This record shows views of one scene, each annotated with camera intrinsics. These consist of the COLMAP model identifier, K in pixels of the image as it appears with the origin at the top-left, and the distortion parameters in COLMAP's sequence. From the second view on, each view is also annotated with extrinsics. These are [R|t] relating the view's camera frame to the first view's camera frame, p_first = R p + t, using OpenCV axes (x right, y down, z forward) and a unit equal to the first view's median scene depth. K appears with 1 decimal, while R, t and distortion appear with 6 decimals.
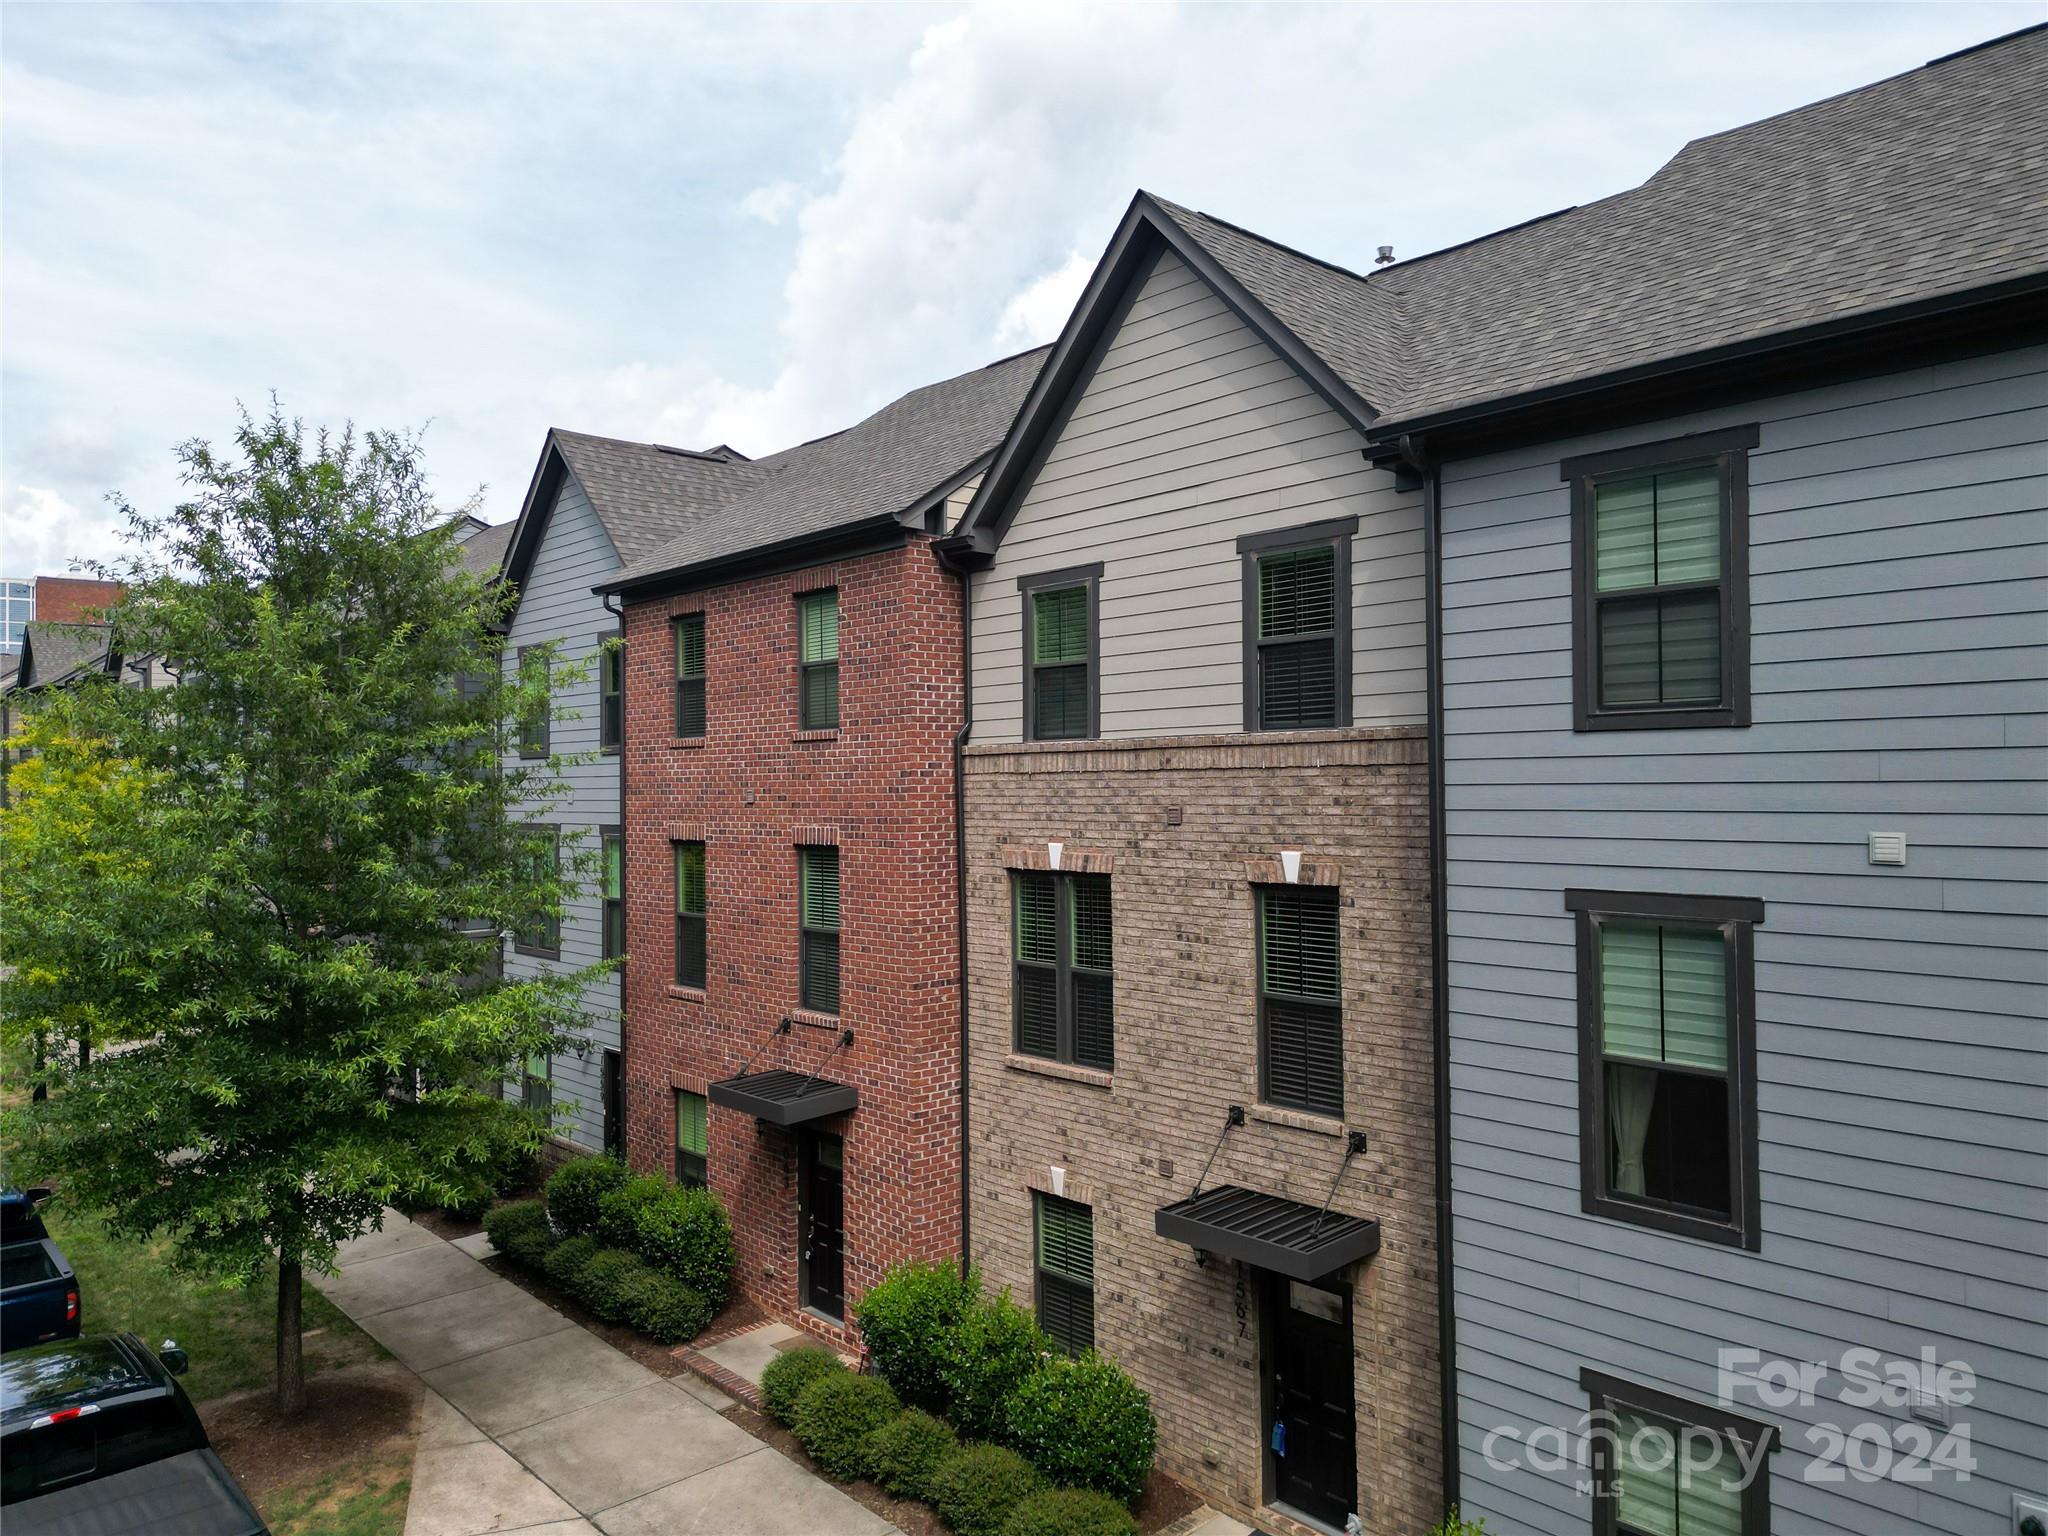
lens RADIAL K [[1437.3, 0, 1024.2], [0, 1437.3, 752.6], [0, 0, 1]] dist [0.060688, -0.065537]
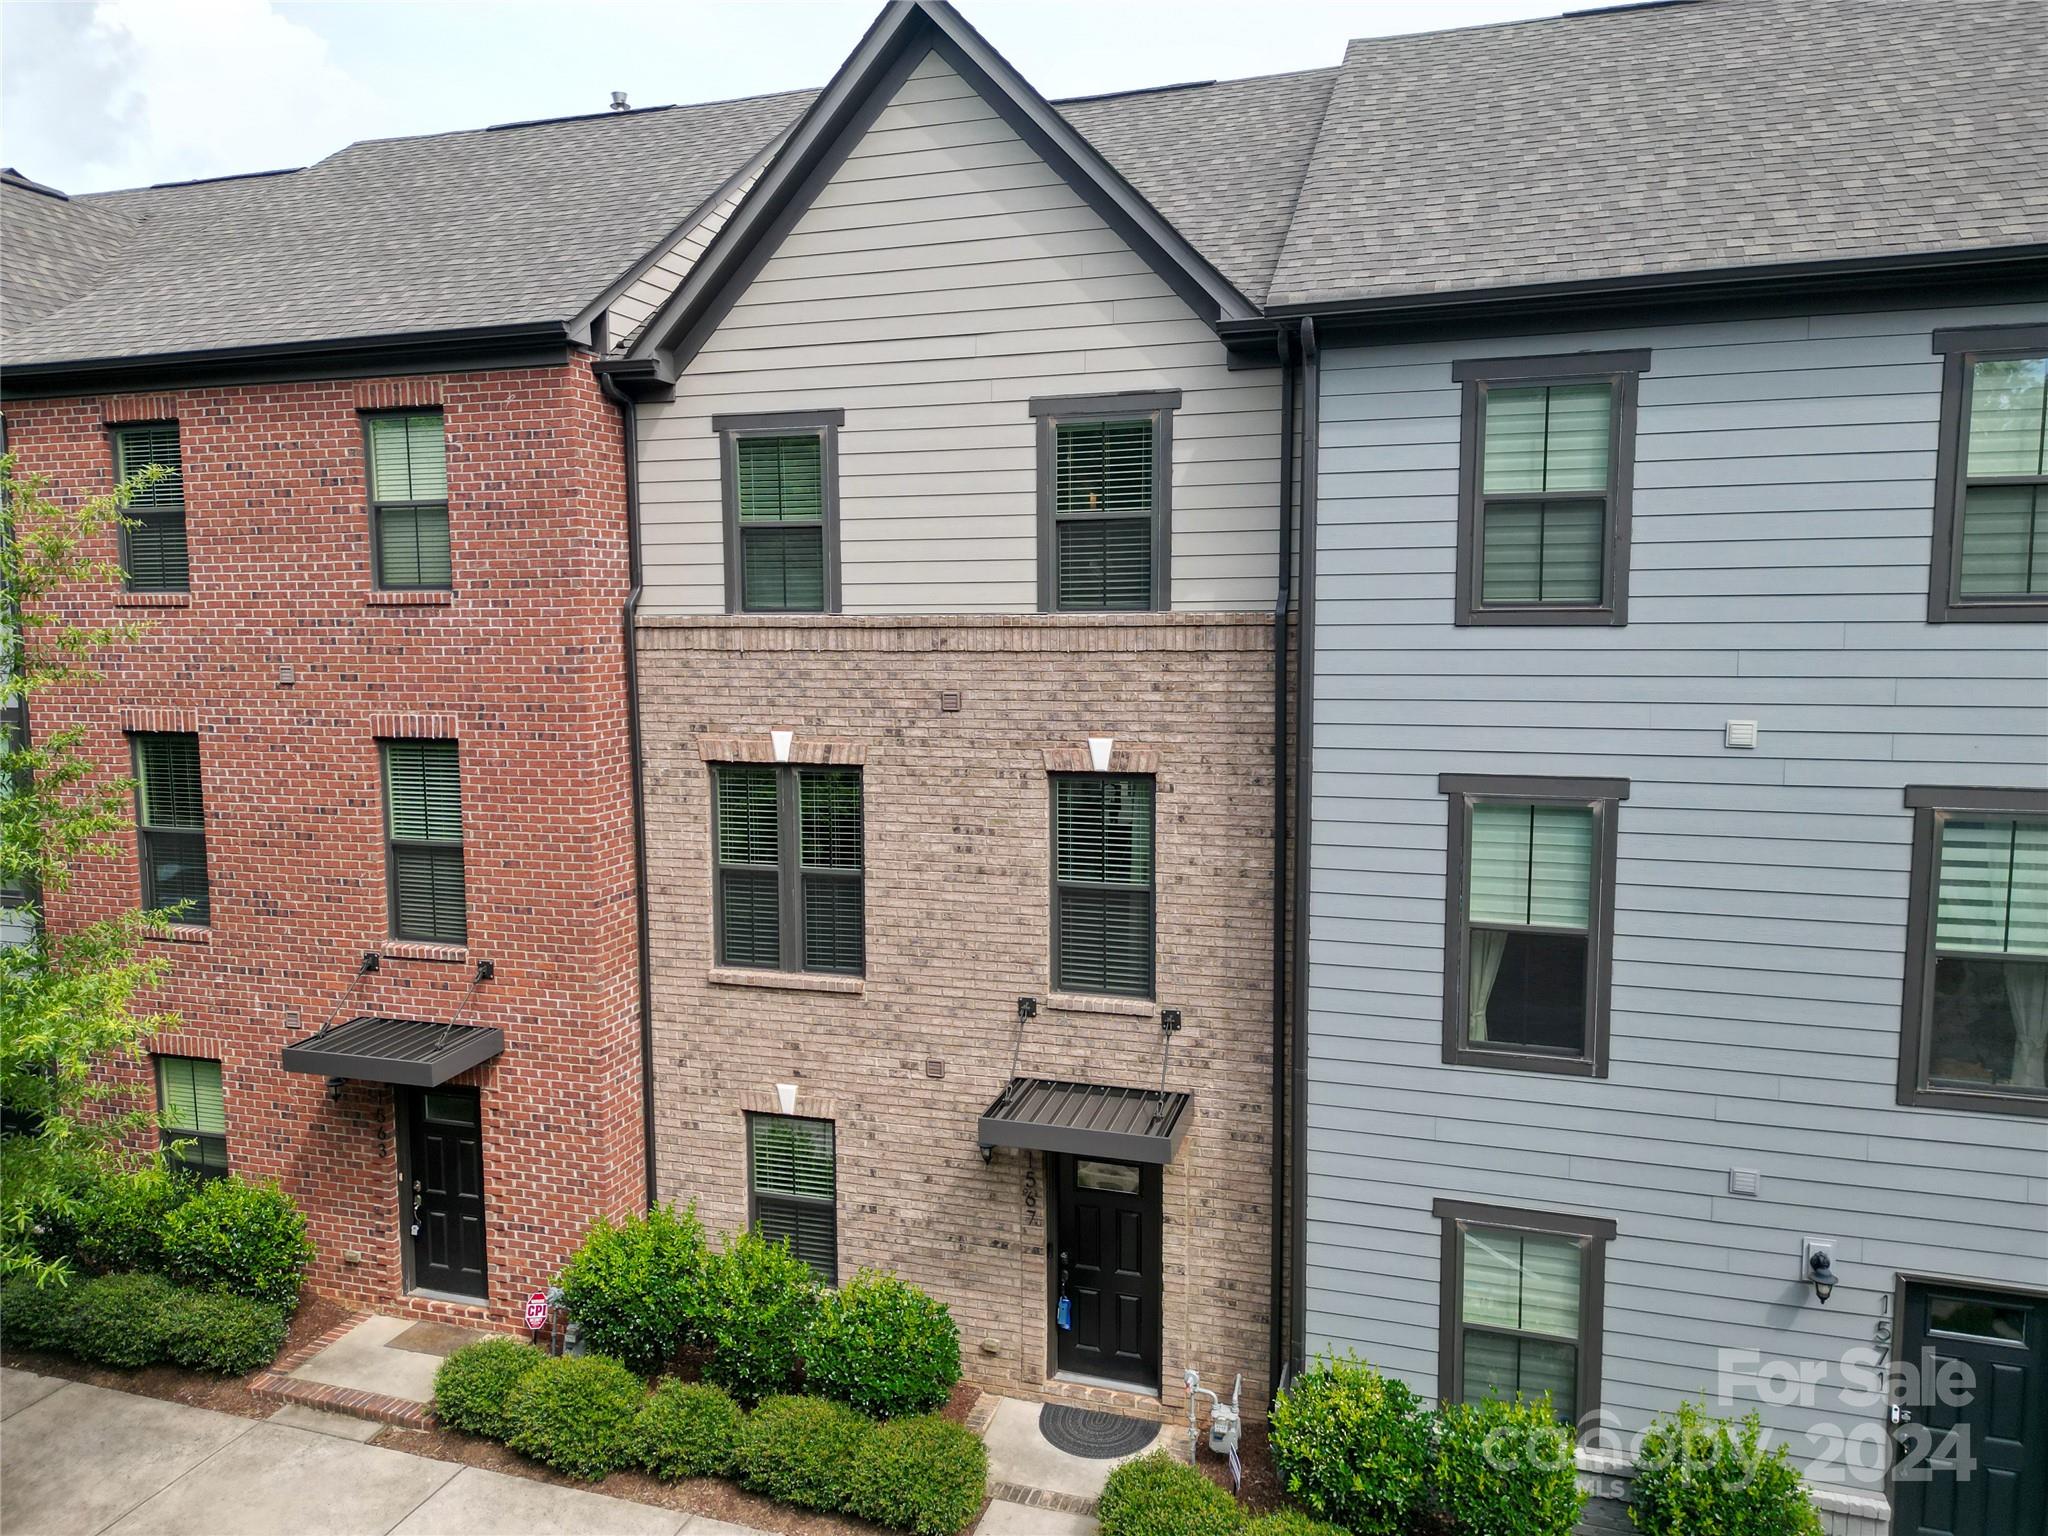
lens RADIAL K [[1437.3, 0, 1030.6], [0, 1437.3, 761.0], [0, 0, 1]] dist [0.060688, -0.065537]
pose [[0.862489, -0.046638, 0.503923, -0.316324], [-0.014875, 0.992978, 0.117358, -0.026488], [-0.505858, -0.108716, 0.855739, 0.178773]]
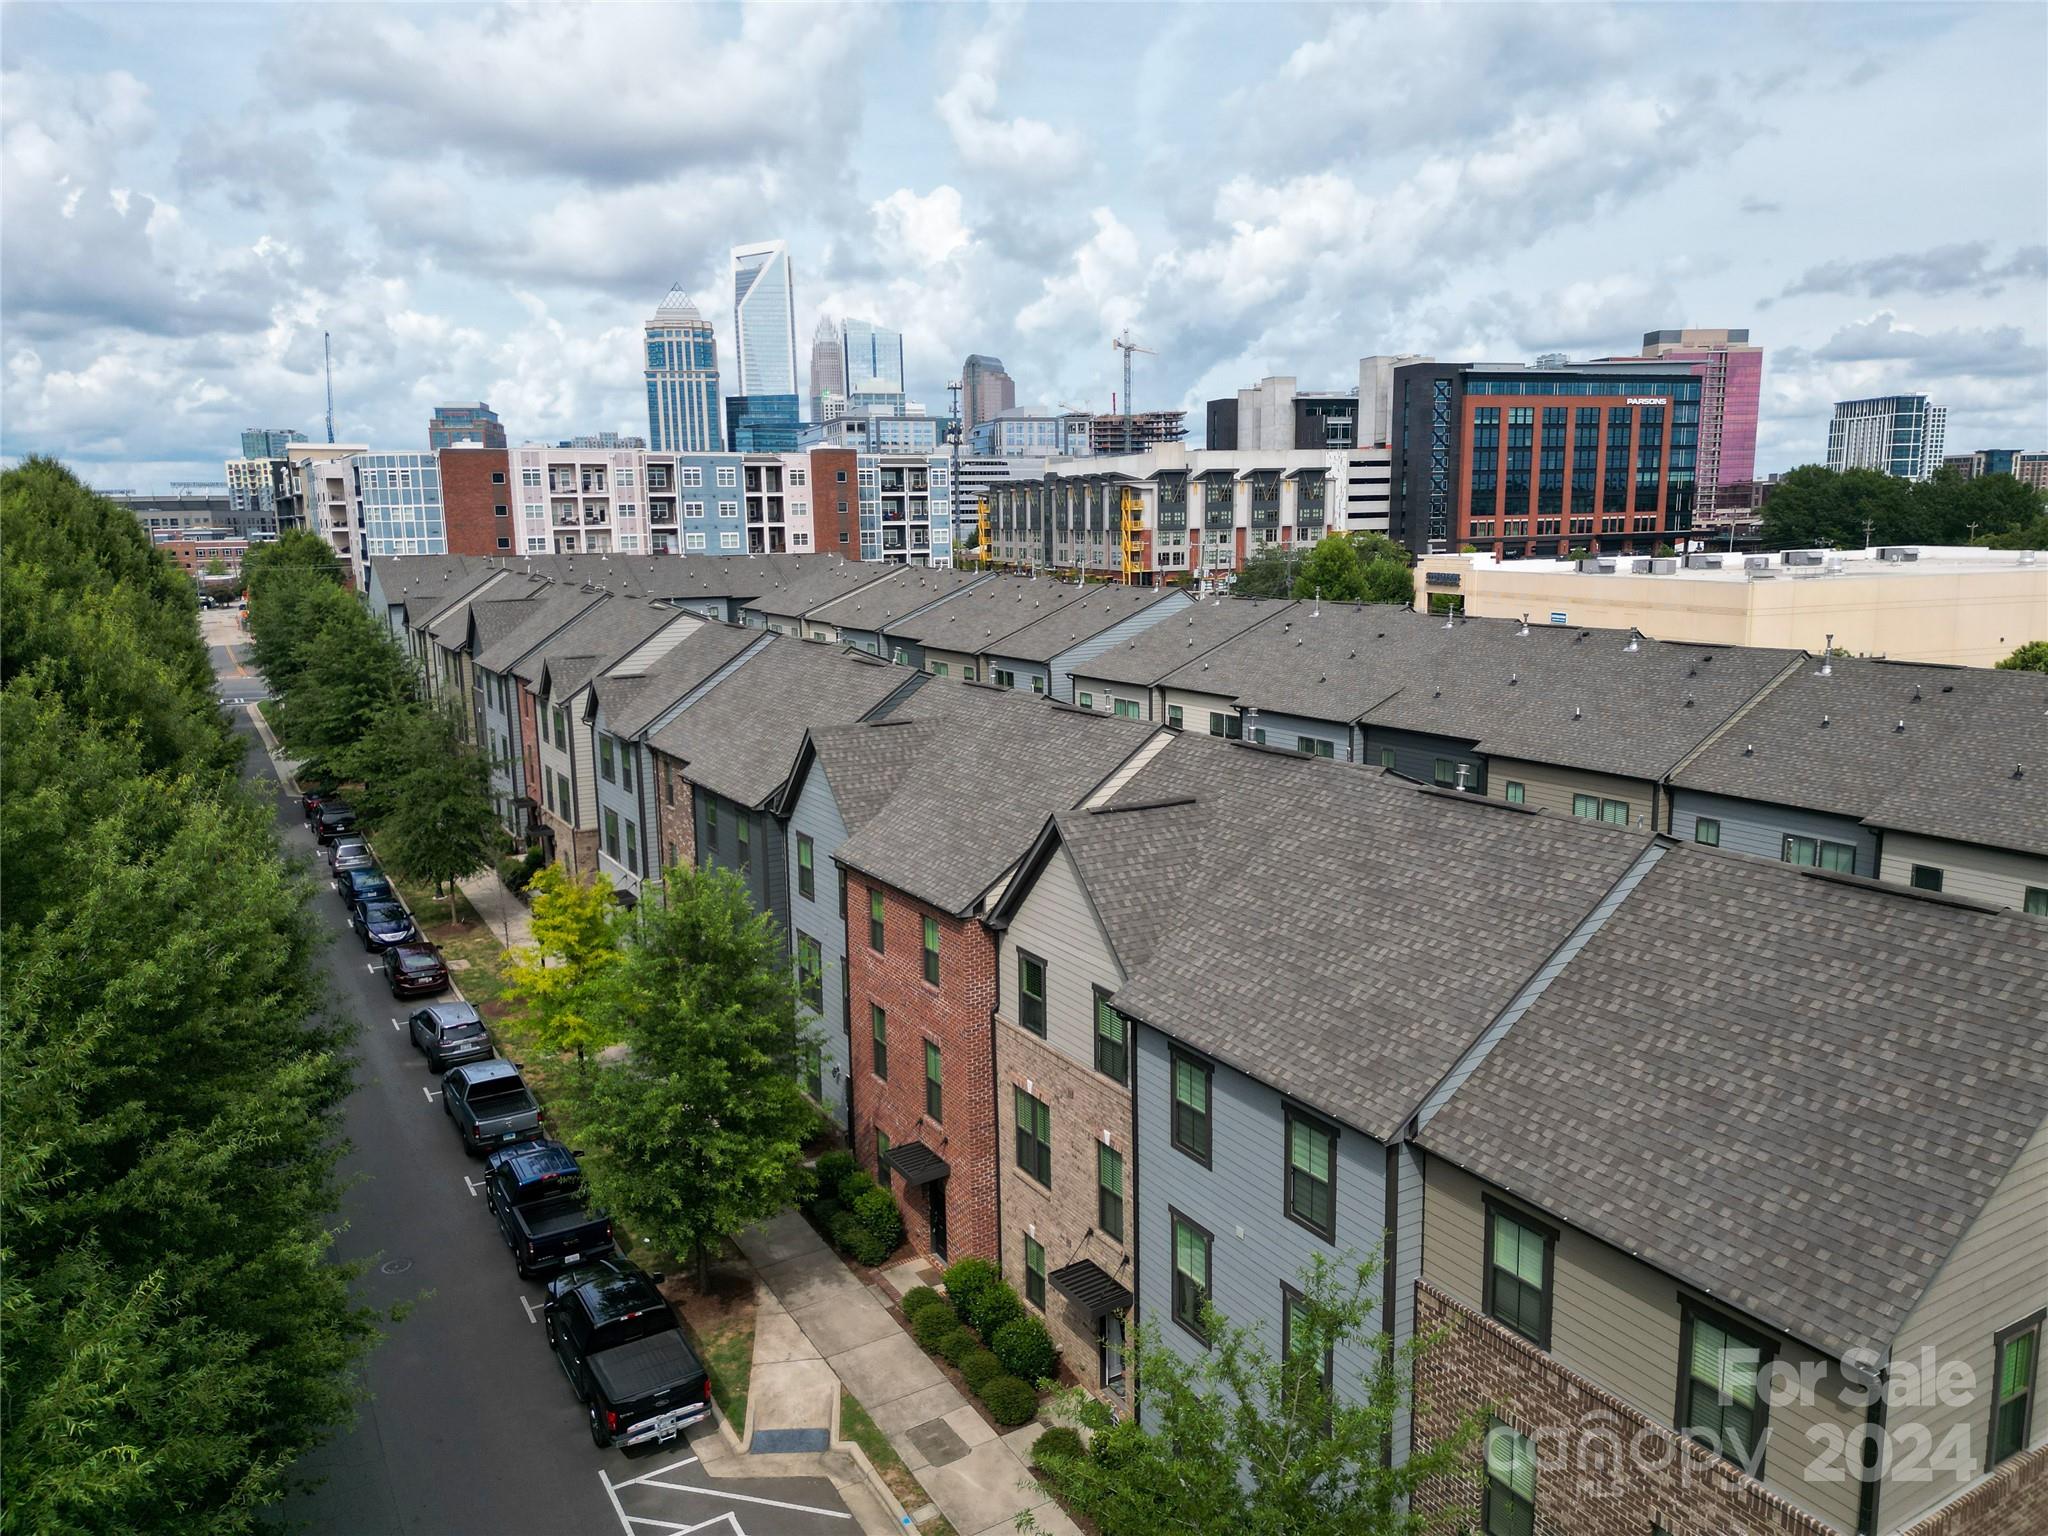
lens RADIAL K [[1437.3, 0, 1022.3], [0, 1437.3, 748.7], [0, 0, 1]] dist [0.060688, -0.065537]
pose [[0.978845, 0.027196, -0.202788, 0.458234], [0.011096, 0.982612, 0.185338, -0.867509], [0.204303, -0.183667, 0.961523, -1.006210]]
